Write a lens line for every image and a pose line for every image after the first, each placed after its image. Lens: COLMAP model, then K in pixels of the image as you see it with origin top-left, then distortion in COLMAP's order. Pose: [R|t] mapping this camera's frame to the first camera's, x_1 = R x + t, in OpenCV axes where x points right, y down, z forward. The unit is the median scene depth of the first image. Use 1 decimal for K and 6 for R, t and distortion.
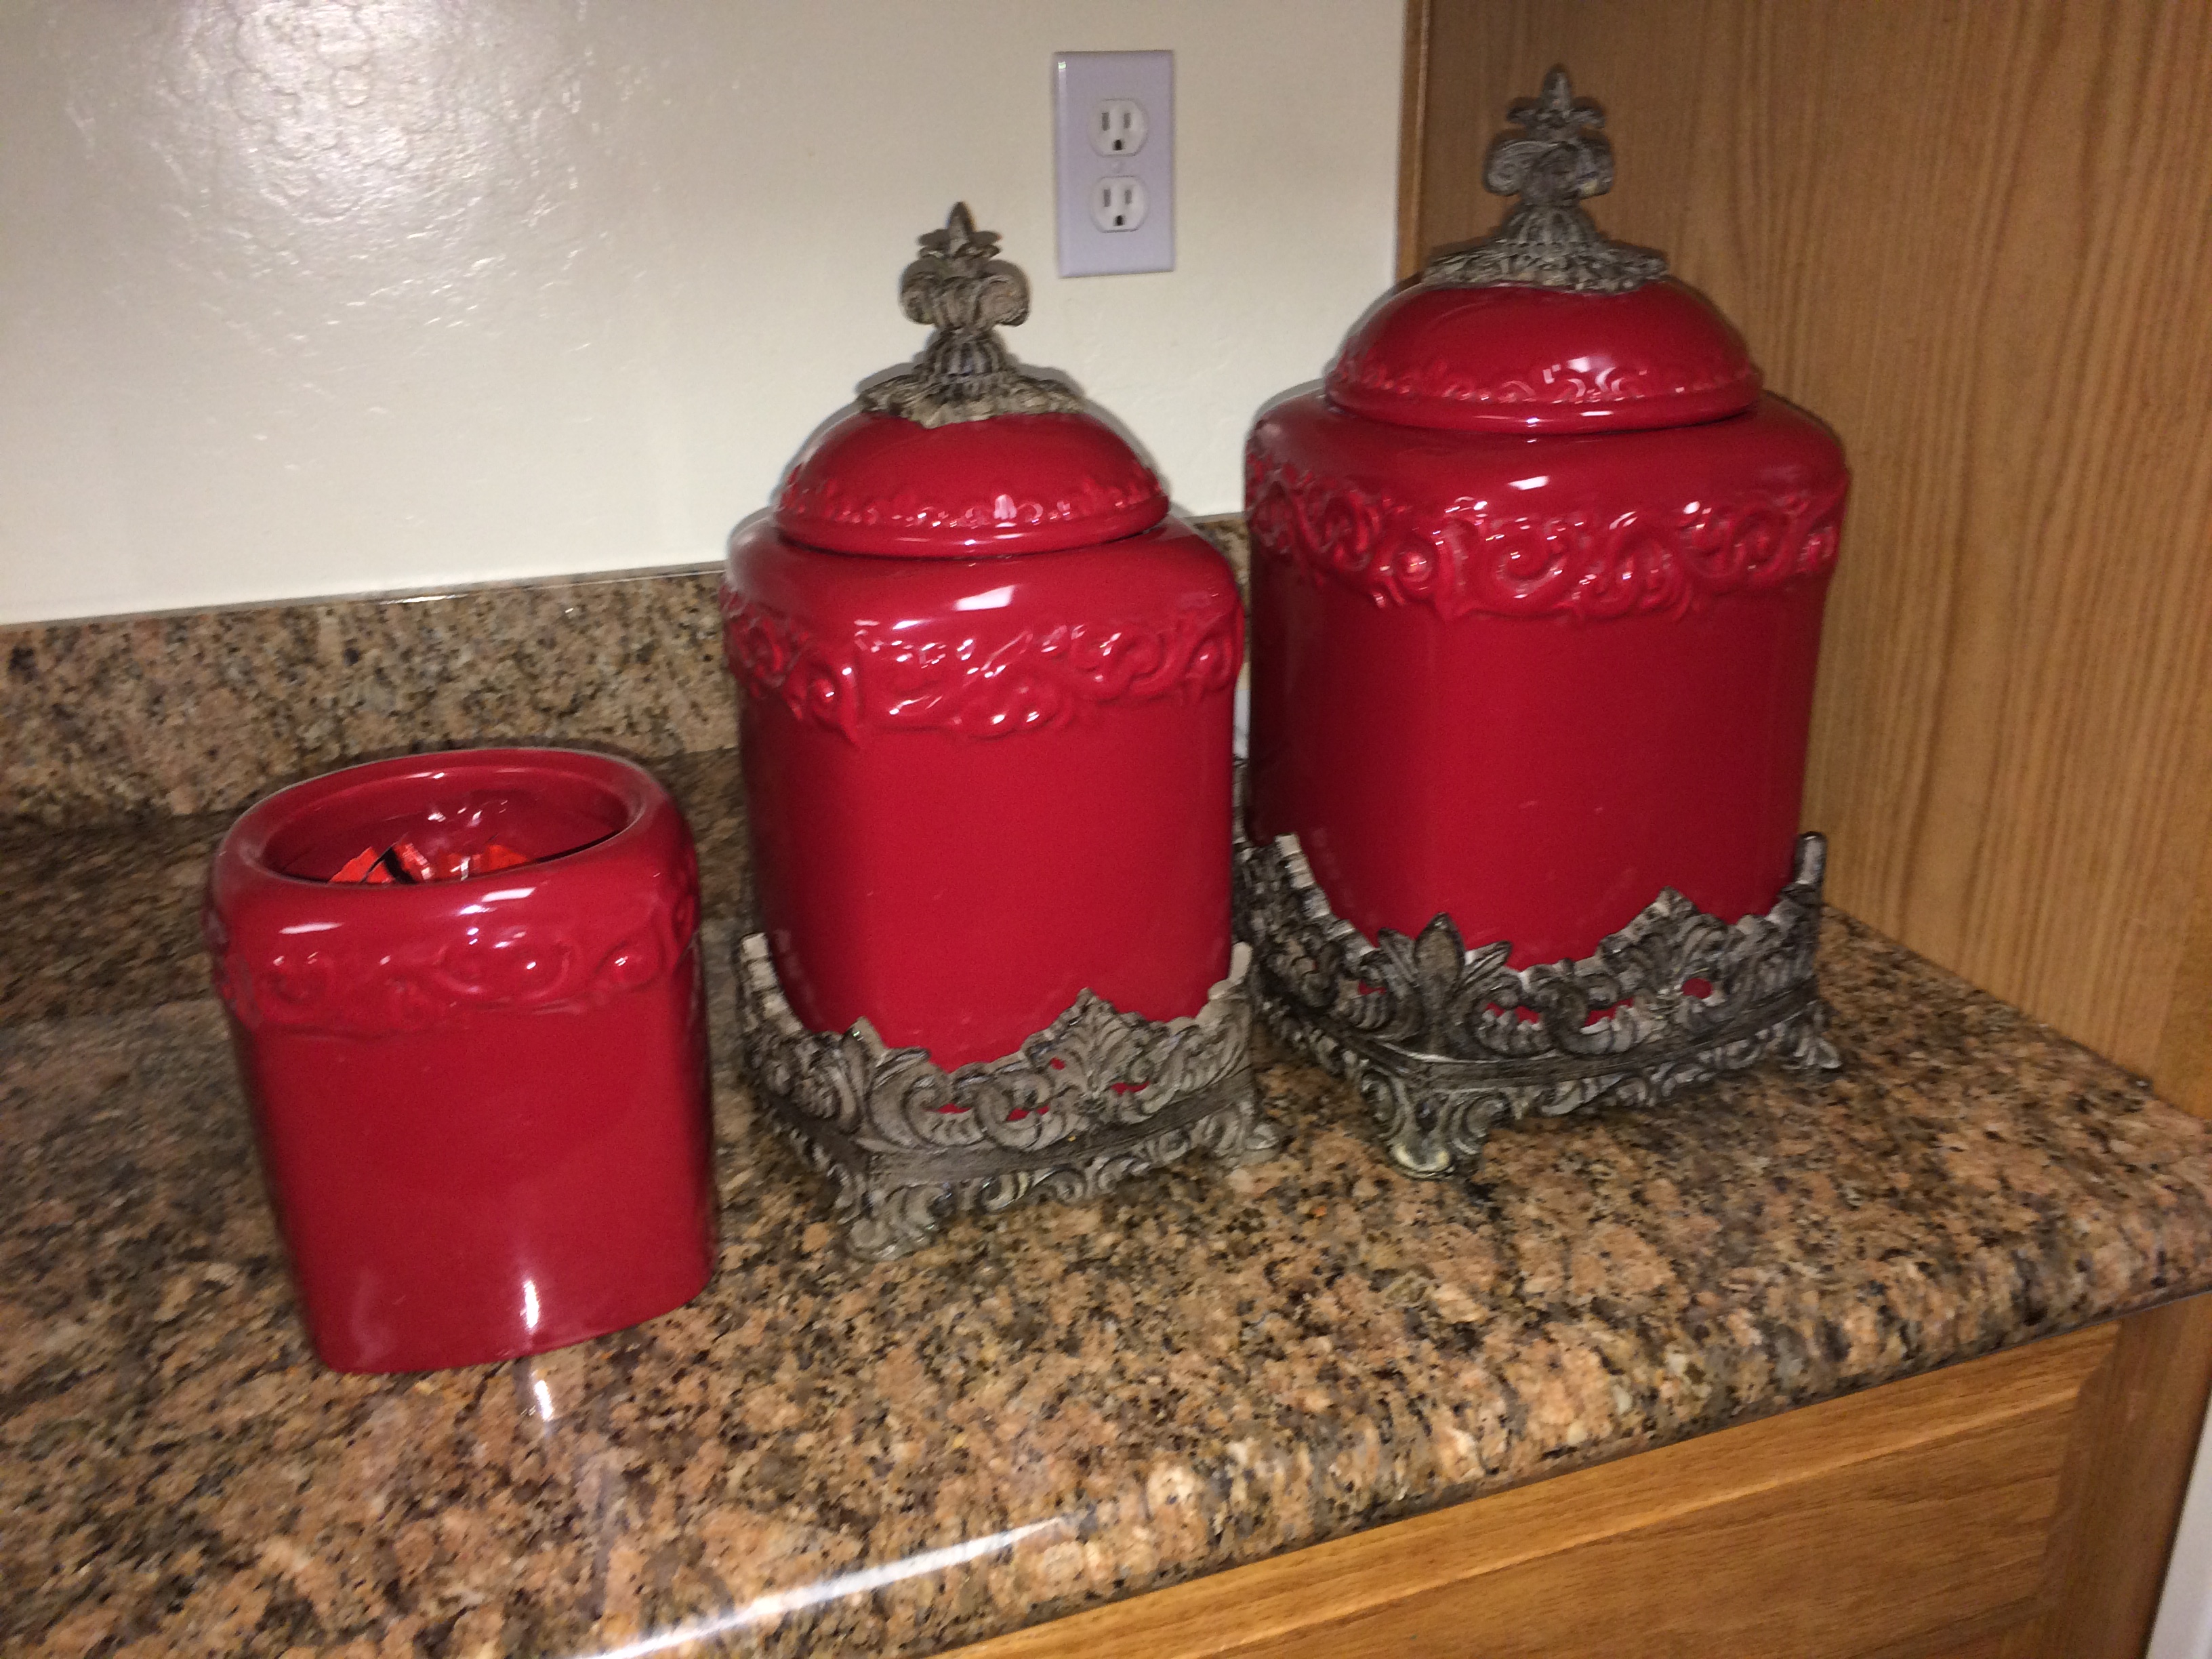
lens RADIAL K [[1907.9, 0, 1102.7], [0, 1907.9, 834.4], [0, 0, 1]] dist [0.015712, -0.075322]
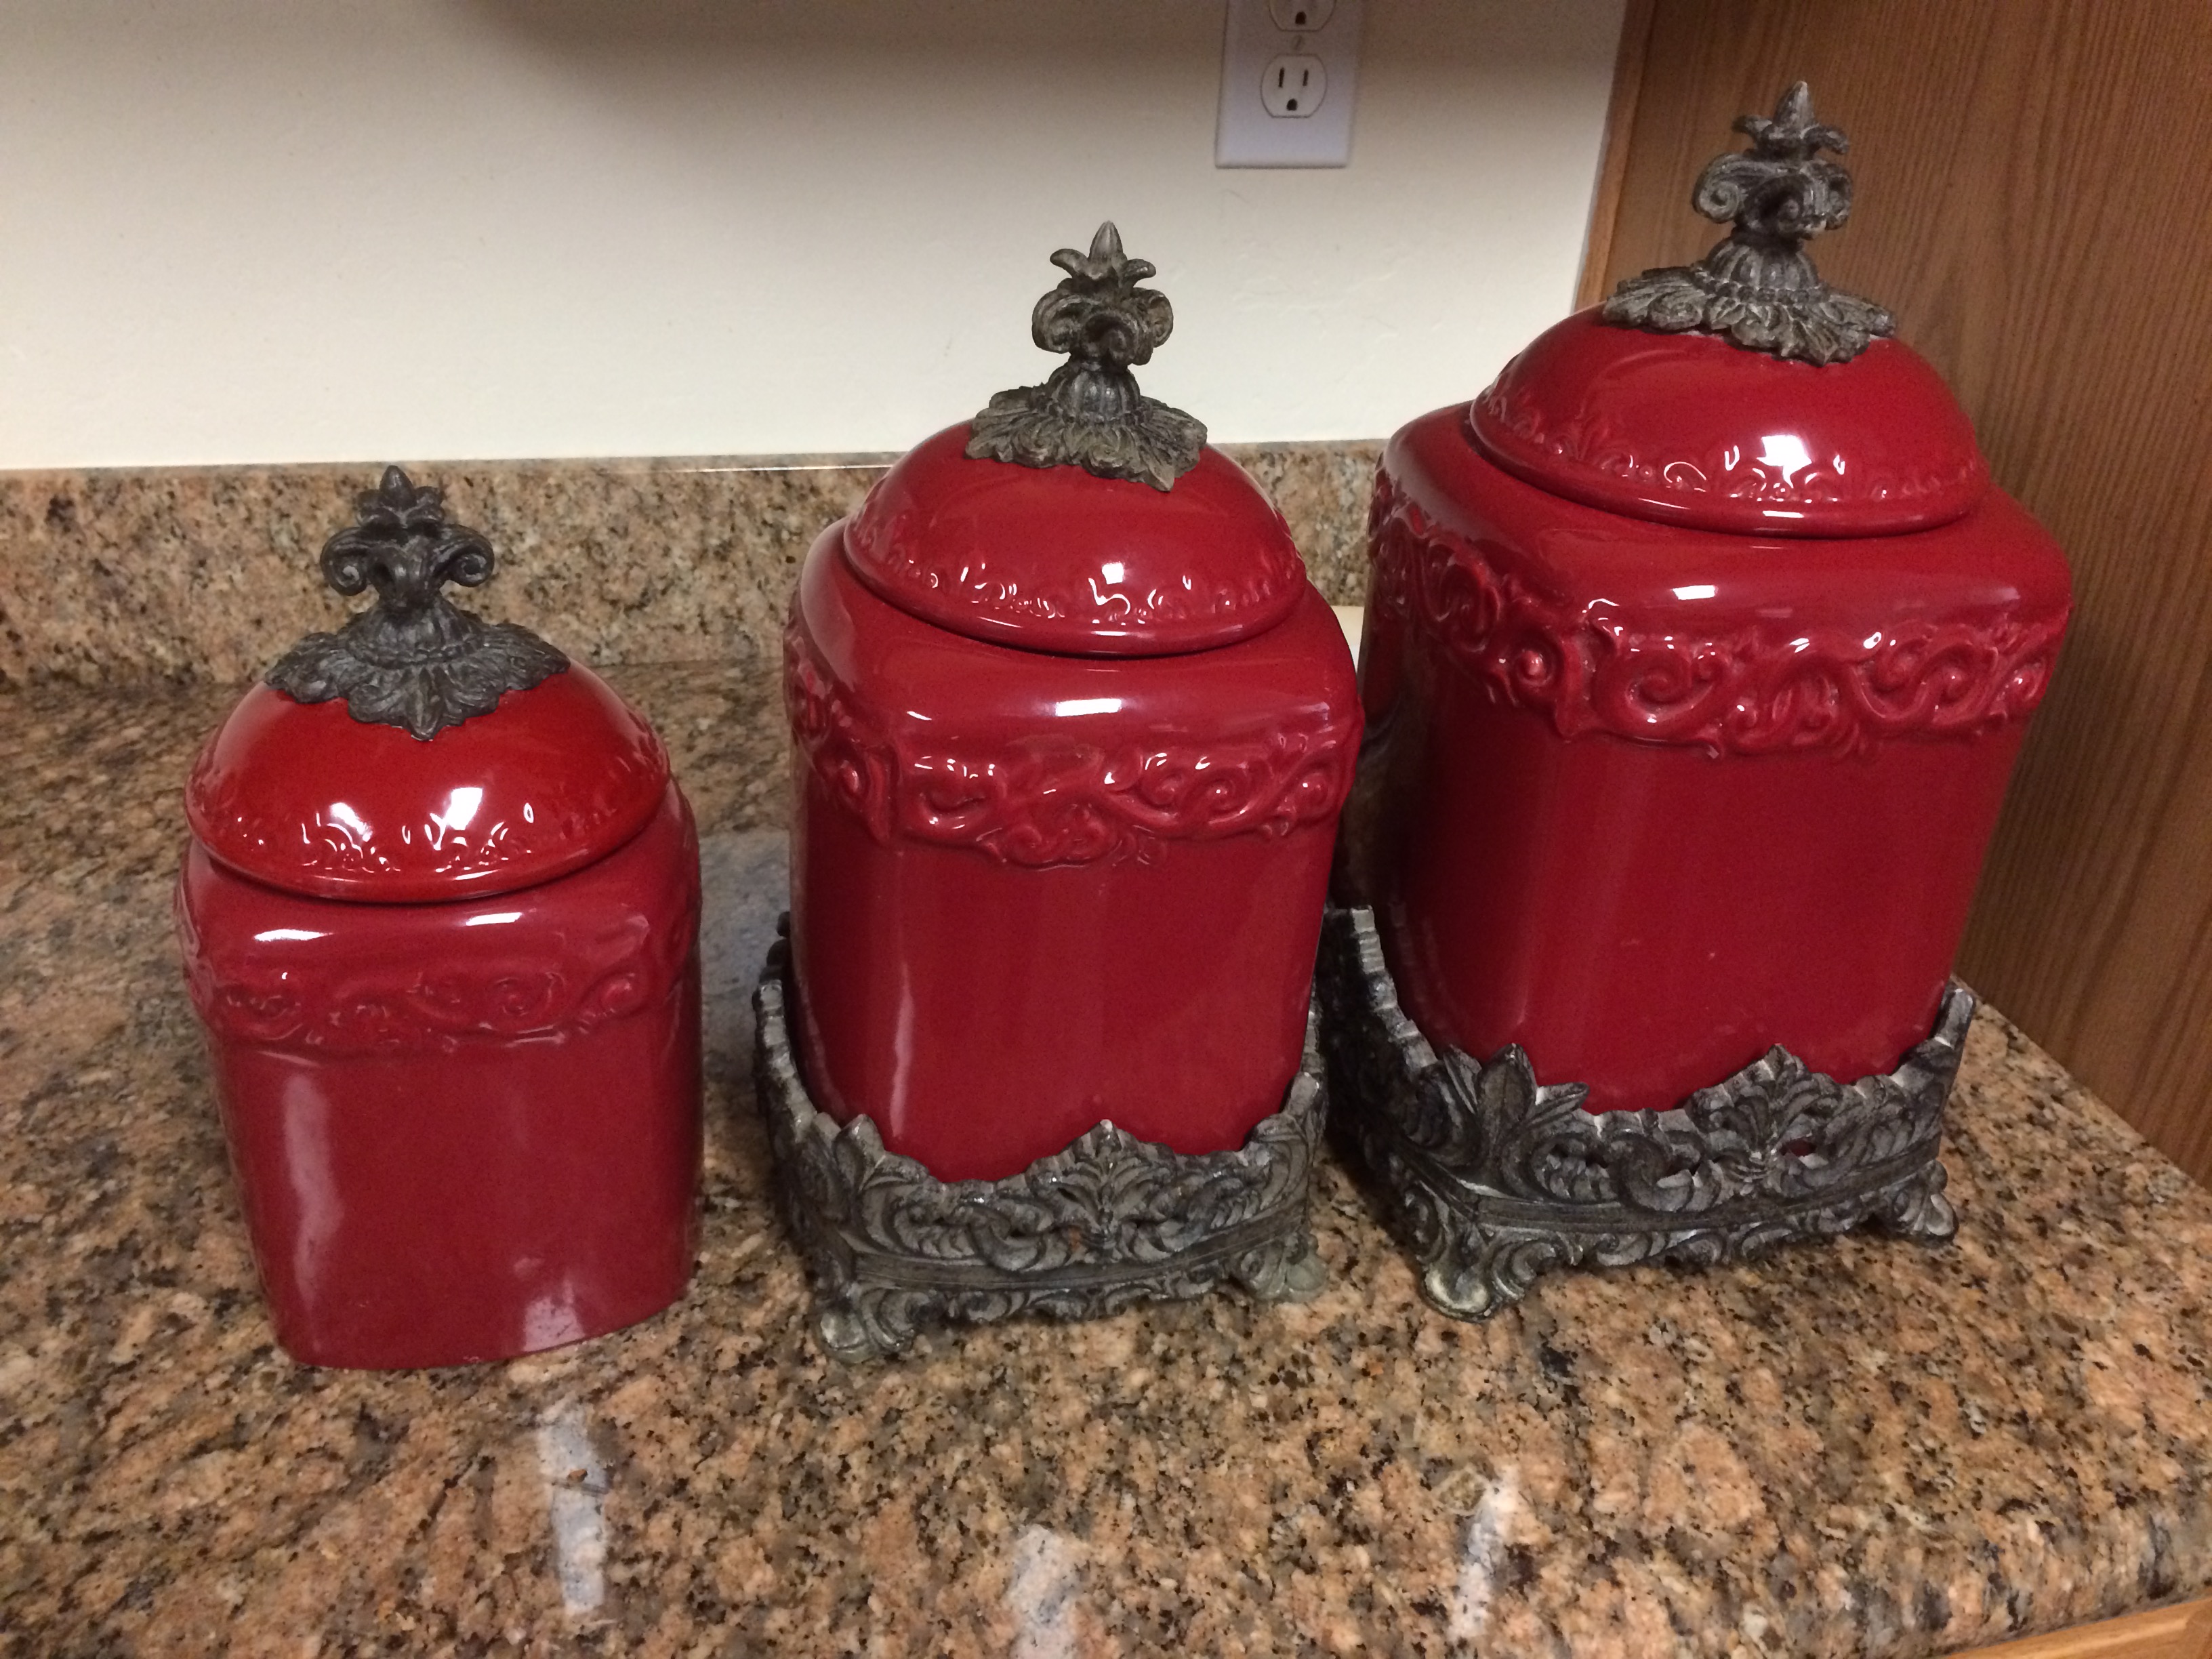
lens RADIAL K [[1907.9, 0, 1082.7], [0, 1907.9, 834.3], [0, 0, 1]] dist [0.015712, -0.075322]
pose [[0.992291, 0.111671, -0.053738, -0.003697], [-0.104050, 0.986274, 0.128209, -0.156282], [0.067318, -0.121630, 0.990290, 0.131116]]
